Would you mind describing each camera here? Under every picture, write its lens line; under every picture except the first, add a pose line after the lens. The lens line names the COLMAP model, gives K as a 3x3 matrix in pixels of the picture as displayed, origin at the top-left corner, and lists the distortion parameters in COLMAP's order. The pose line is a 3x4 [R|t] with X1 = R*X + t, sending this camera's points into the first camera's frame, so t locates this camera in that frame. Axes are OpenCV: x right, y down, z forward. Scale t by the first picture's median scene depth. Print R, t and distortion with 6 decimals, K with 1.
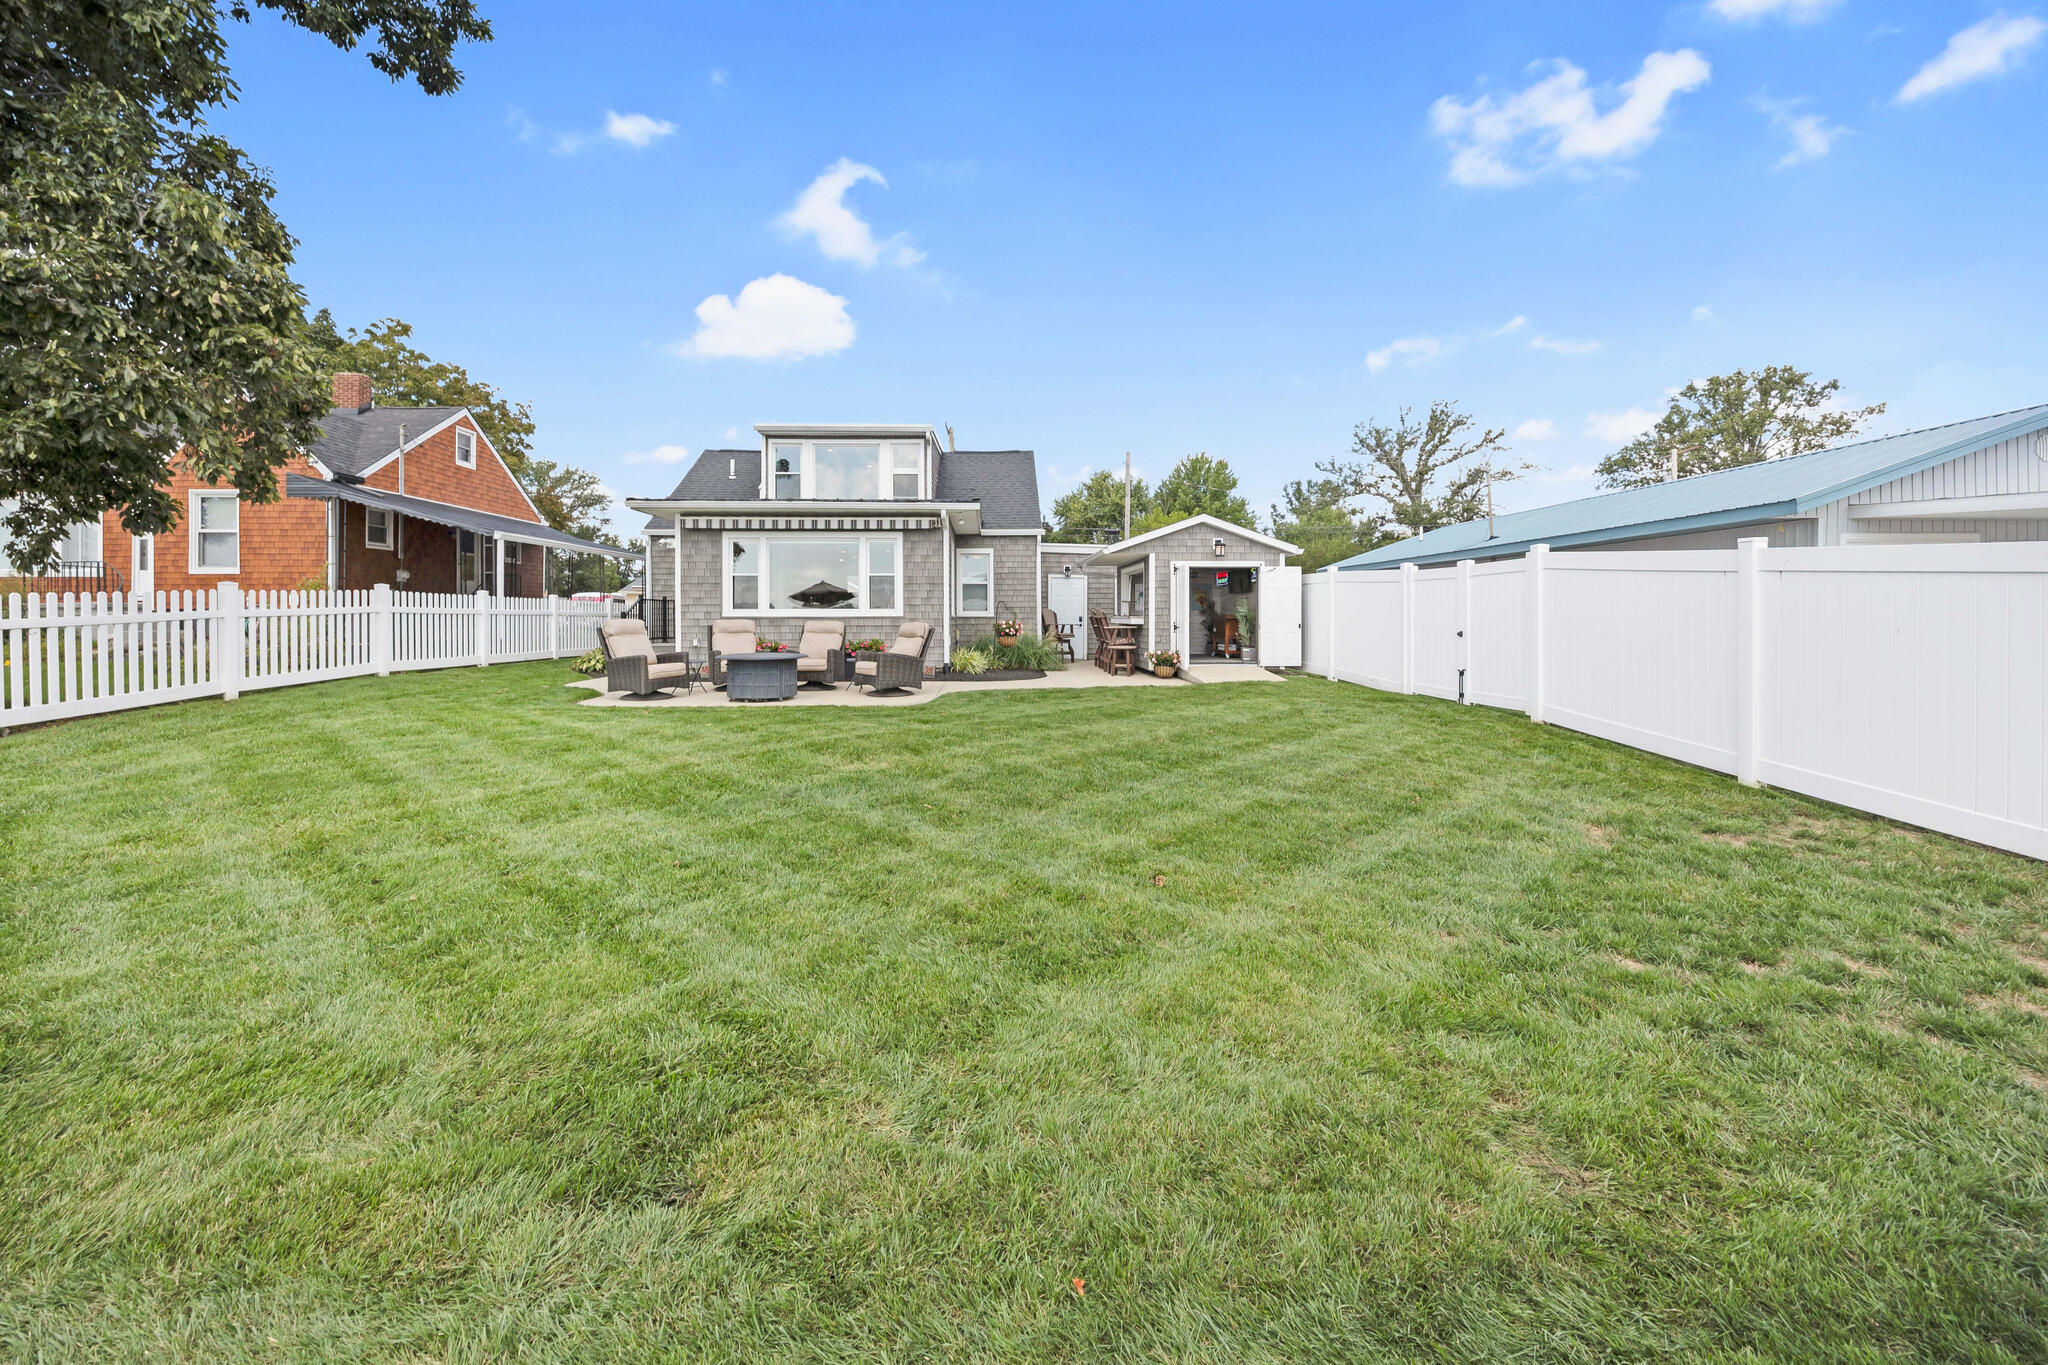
lens RADIAL K [[800.2, 0, 1013.9], [0, 800.2, 618.5], [0, 0, 1]] dist [0.001150, 0.000202]
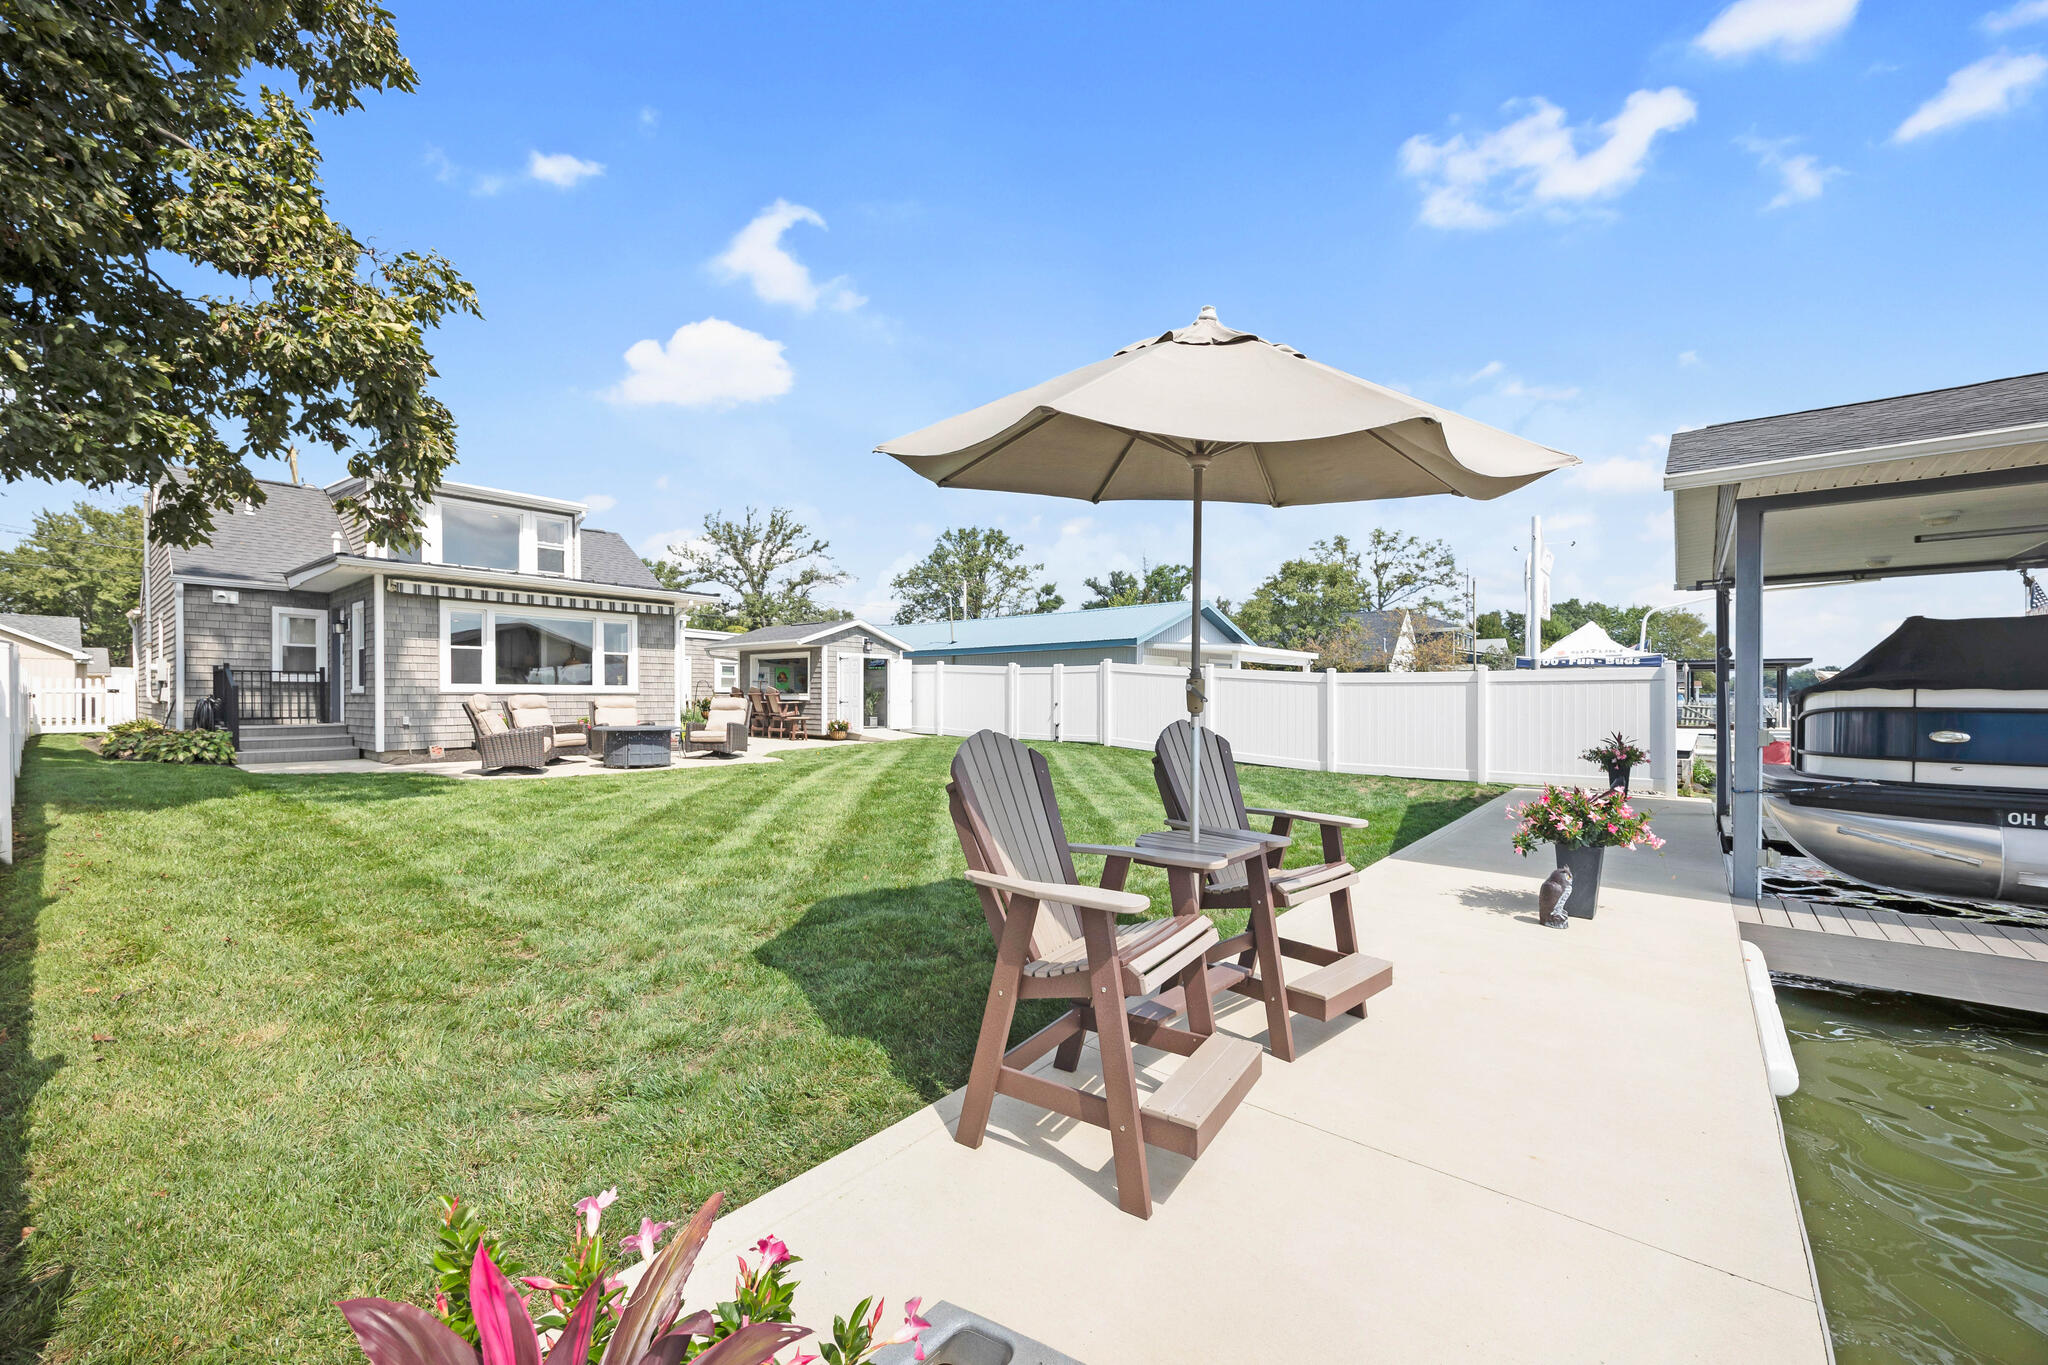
lens RADIAL K [[800.6, 0, 1025.5], [0, 800.6, 698.2], [0, 0, 1]] dist [0.002205, 0.000243]
pose [[0.656316, -0.000386, 0.754486, -0.491926], [0.000561, 1.000000, 0.000024, 0.003624], [-0.754486, 0.000407, 0.656316, -0.086314]]
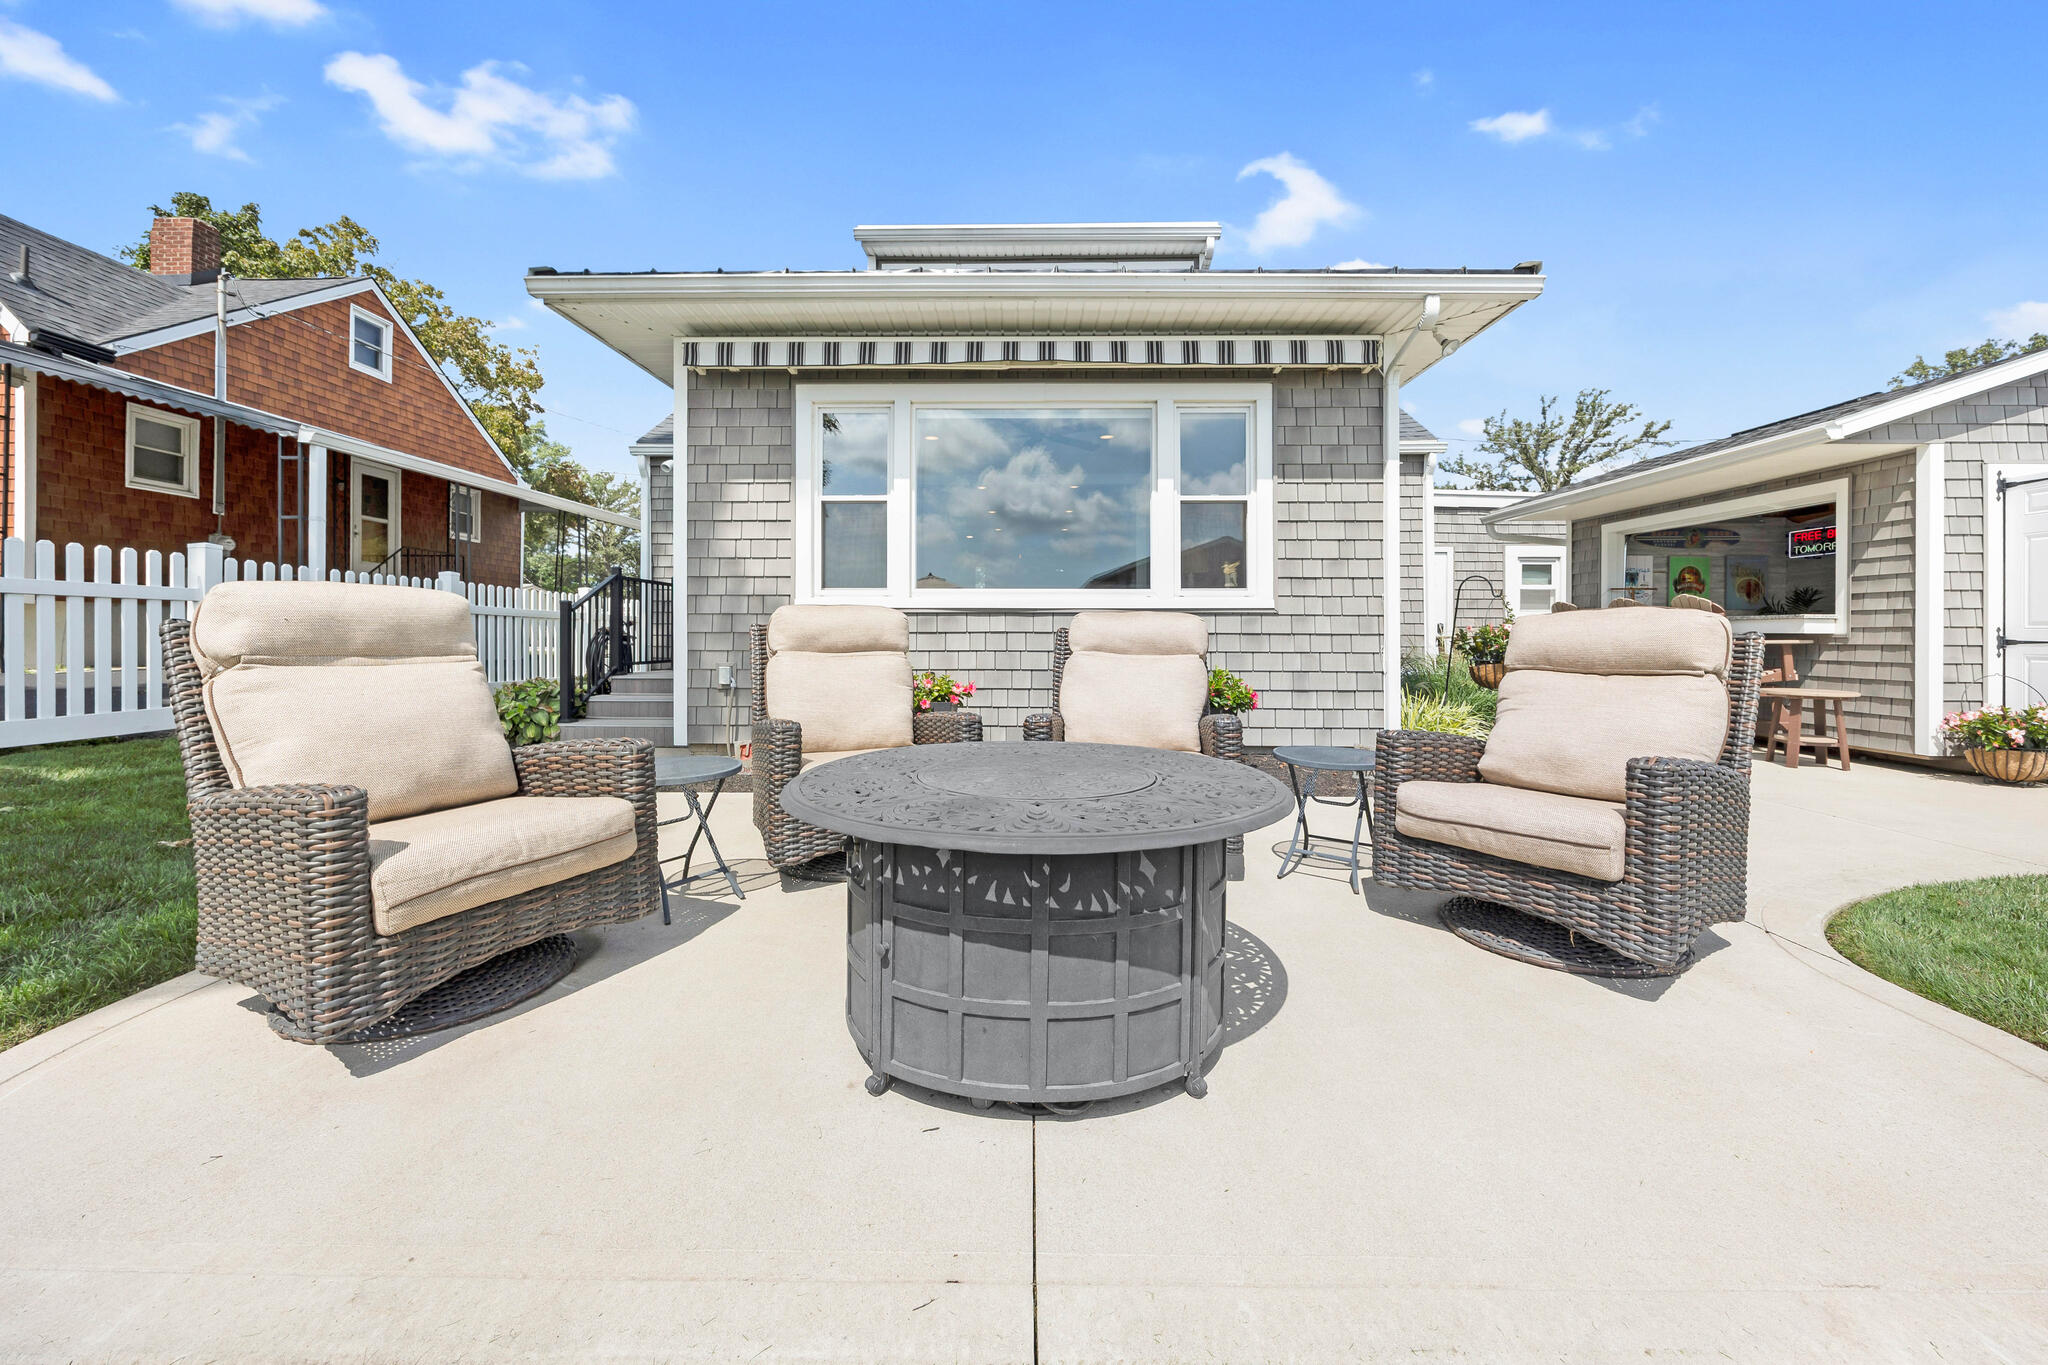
lens RADIAL K [[793.4, 0, 1027.2], [0, 793.4, 637.2], [0, 0, 1]] dist [0.000749, 0.000125]
pose [[0.998801, 0.003674, -0.048820, -0.188113], [-0.003763, 0.999991, -0.001731, 0.009133], [0.048813, 0.001913, 0.998806, 0.502624]]
